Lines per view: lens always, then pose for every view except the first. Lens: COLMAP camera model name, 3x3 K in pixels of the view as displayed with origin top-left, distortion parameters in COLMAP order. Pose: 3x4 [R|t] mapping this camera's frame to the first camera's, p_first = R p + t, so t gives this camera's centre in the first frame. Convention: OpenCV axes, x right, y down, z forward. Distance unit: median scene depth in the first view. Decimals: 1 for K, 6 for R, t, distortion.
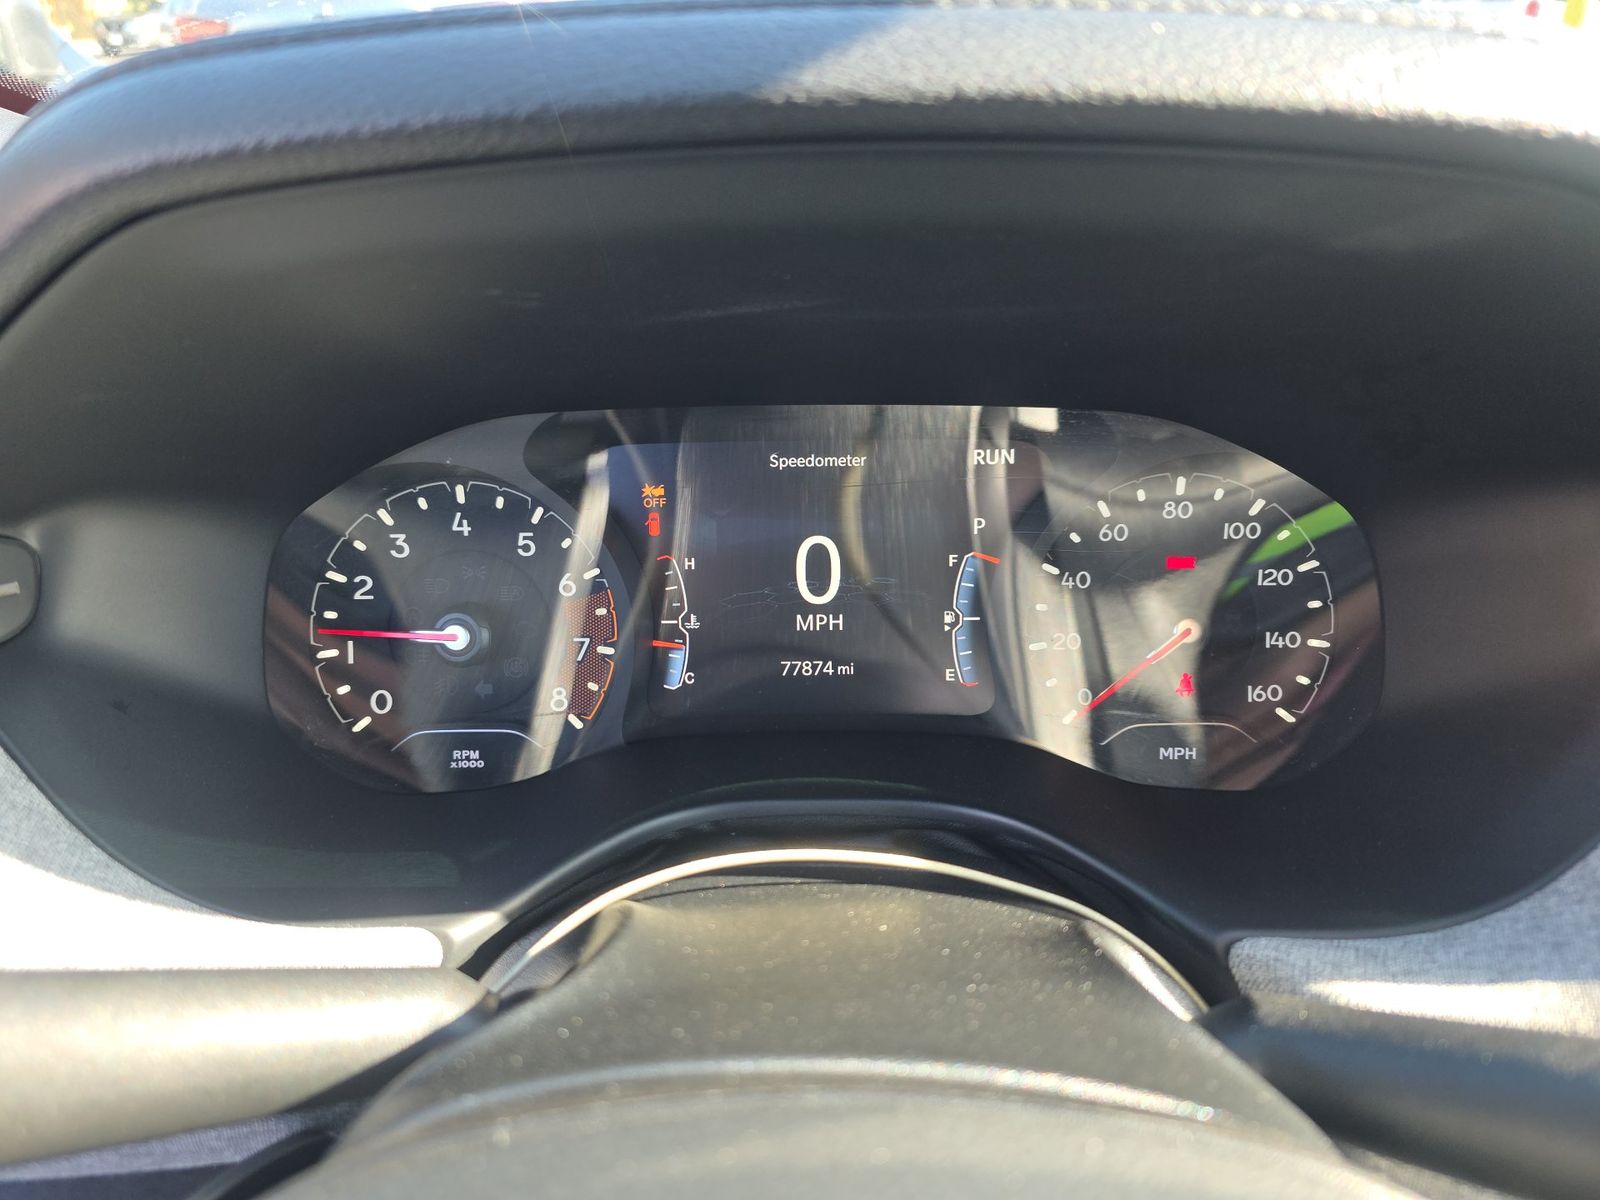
lens RADIAL K [[1062.2, 0, 808.2], [0, 1062.2, 601.2], [0, 0, 1]] dist [0.043130, -0.036861]
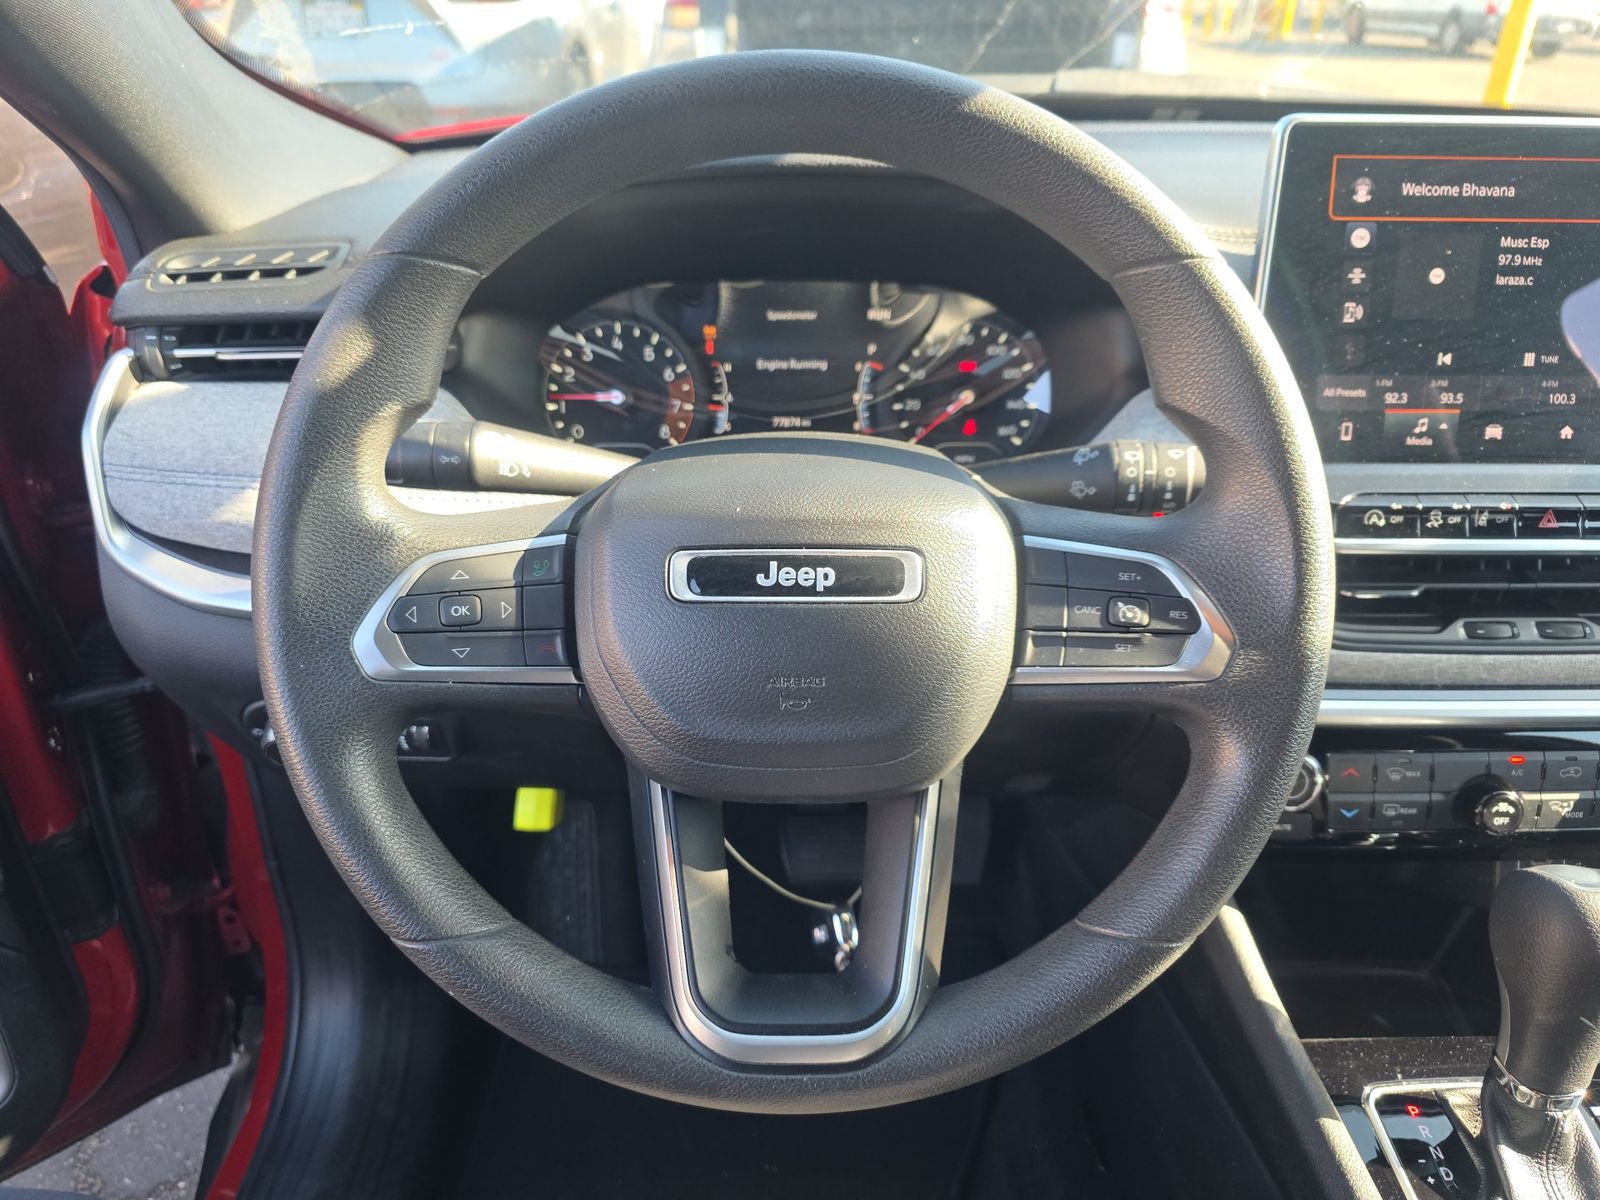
lens RADIAL K [[1062.2, 0, 796.2], [0, 1062.2, 614.4], [0, 0, 1]] dist [0.043130, -0.036861]
pose [[0.999912, 0.011465, 0.006663, 0.008815], [-0.011746, 0.998974, 0.043740, 0.341390], [-0.006154, -0.043814, 0.999021, -1.029430]]
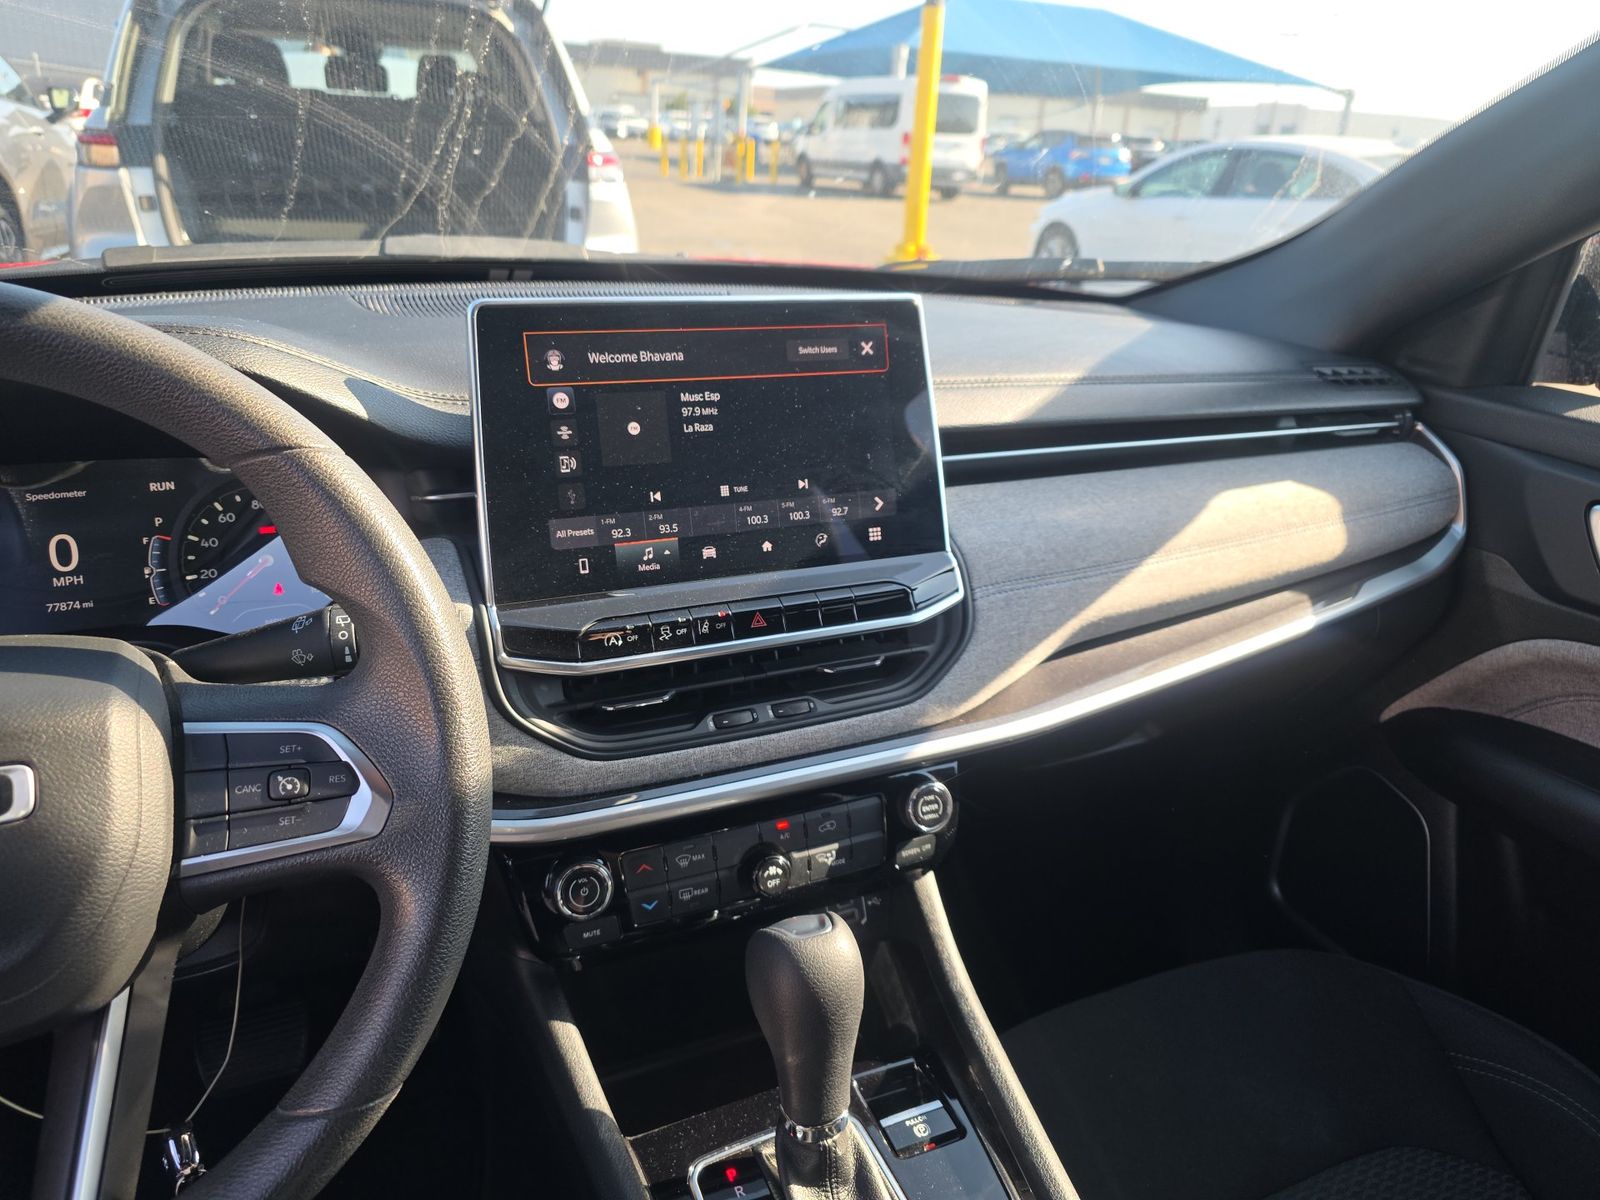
lens RADIAL K [[1062.2, 0, 798.4], [0, 1062.2, 589.6], [0, 0, 1]] dist [0.043130, -0.036861]
pose [[0.927031, -0.111014, 0.358175, 0.524576], [0.137598, 0.989249, -0.049522, 0.306607], [-0.348826, 0.095193, 0.932340, -1.209763]]
